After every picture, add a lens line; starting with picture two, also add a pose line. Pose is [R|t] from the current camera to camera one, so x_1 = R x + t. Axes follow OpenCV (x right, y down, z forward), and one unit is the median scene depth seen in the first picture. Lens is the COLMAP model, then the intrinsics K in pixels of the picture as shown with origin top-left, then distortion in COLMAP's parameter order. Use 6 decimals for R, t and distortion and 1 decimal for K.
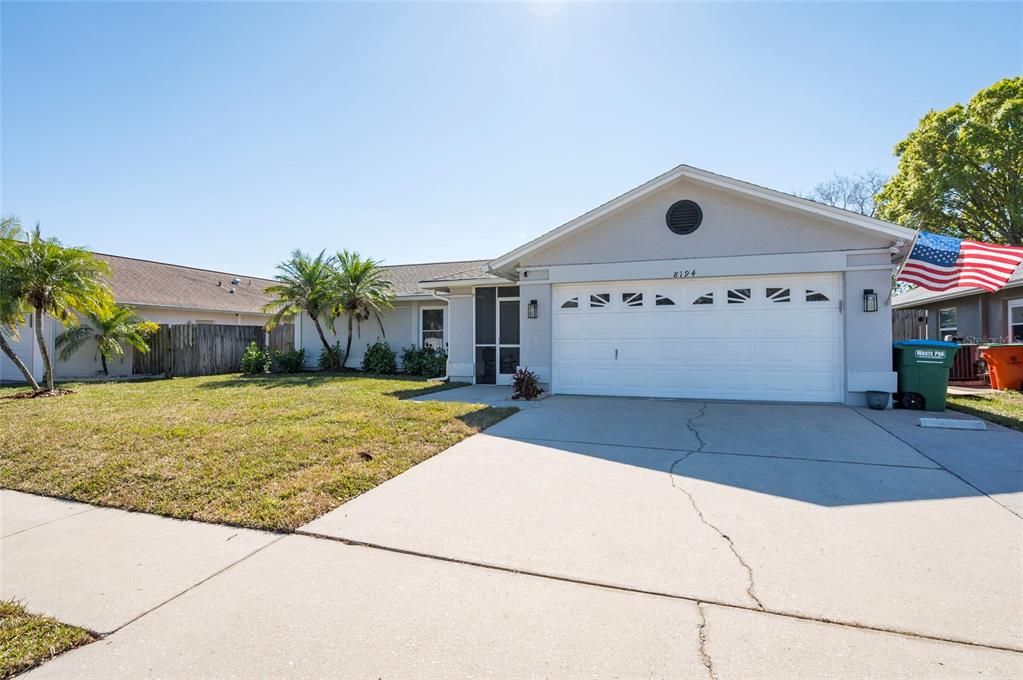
lens RADIAL K [[481.1, 0, 499.5], [0, 481.1, 338.6], [0, 0, 1]] dist [0.001546, 0.000062]
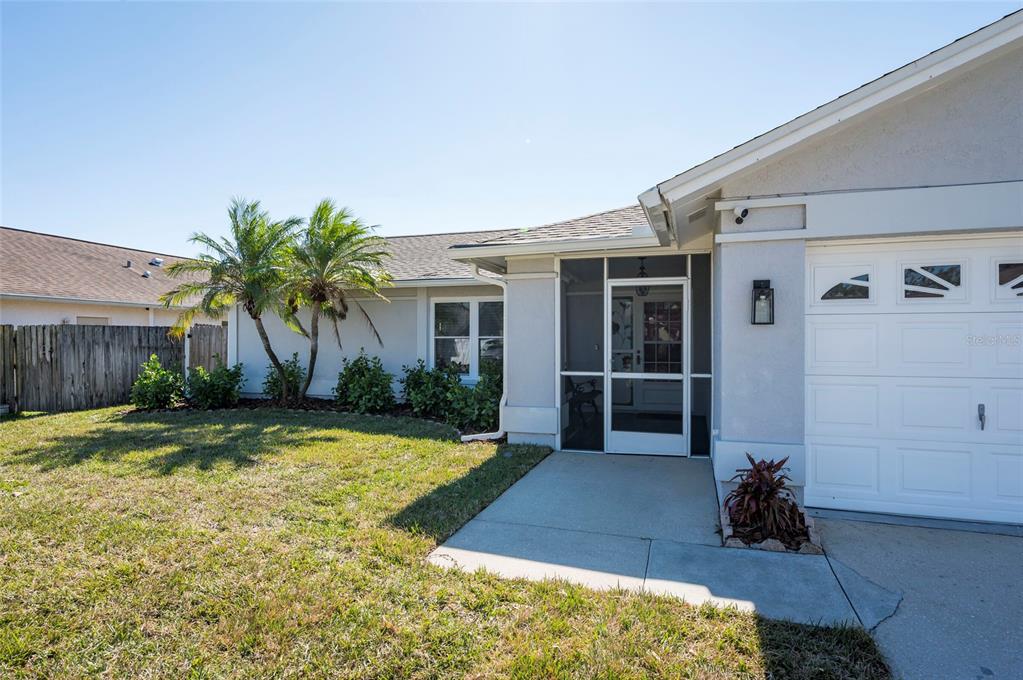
lens RADIAL K [[538.4, 0, 511.5], [0, 538.4, 340.0], [0, 0, 1]] dist [0.000394, -0.000151]
pose [[0.999233, 0.001400, 0.039133, -0.097888], [-0.001745, 0.999960, 0.008783, -0.020495], [-0.039119, -0.008844, 0.999195, 0.341315]]
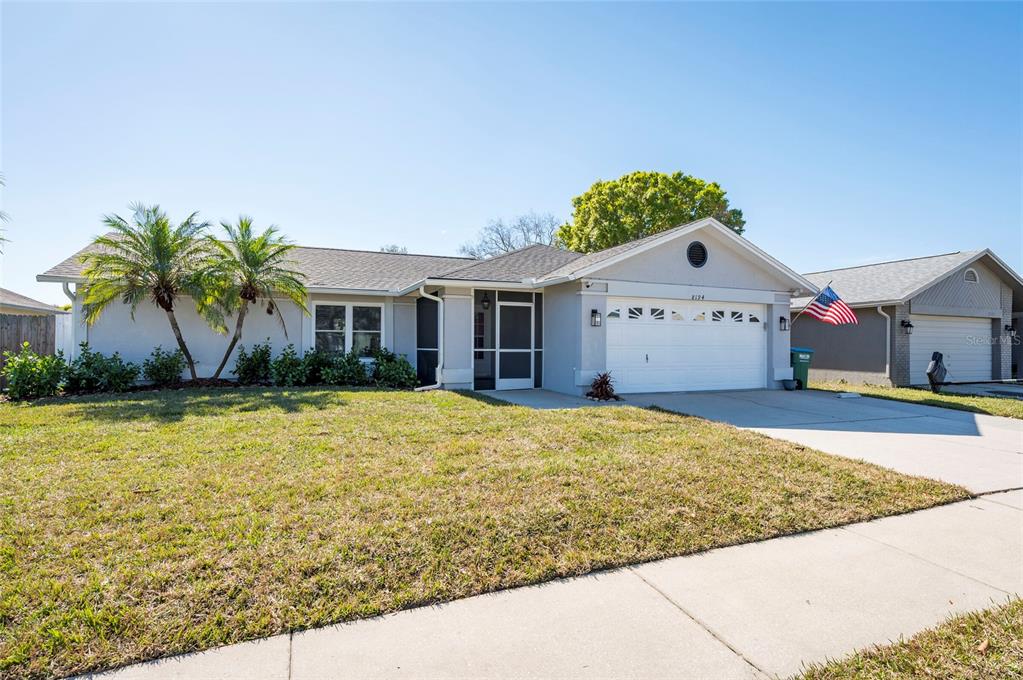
lens RADIAL K [[493.0, 0, 511.5], [0, 493.0, 340.0], [0, 0, 1]] dist [-0.001581, -0.000162]
pose [[0.761553, 0.012459, 0.647983, -0.492556], [-0.014518, 0.999892, -0.002163, -0.003578], [-0.647940, -0.007760, 0.761652, 0.164763]]
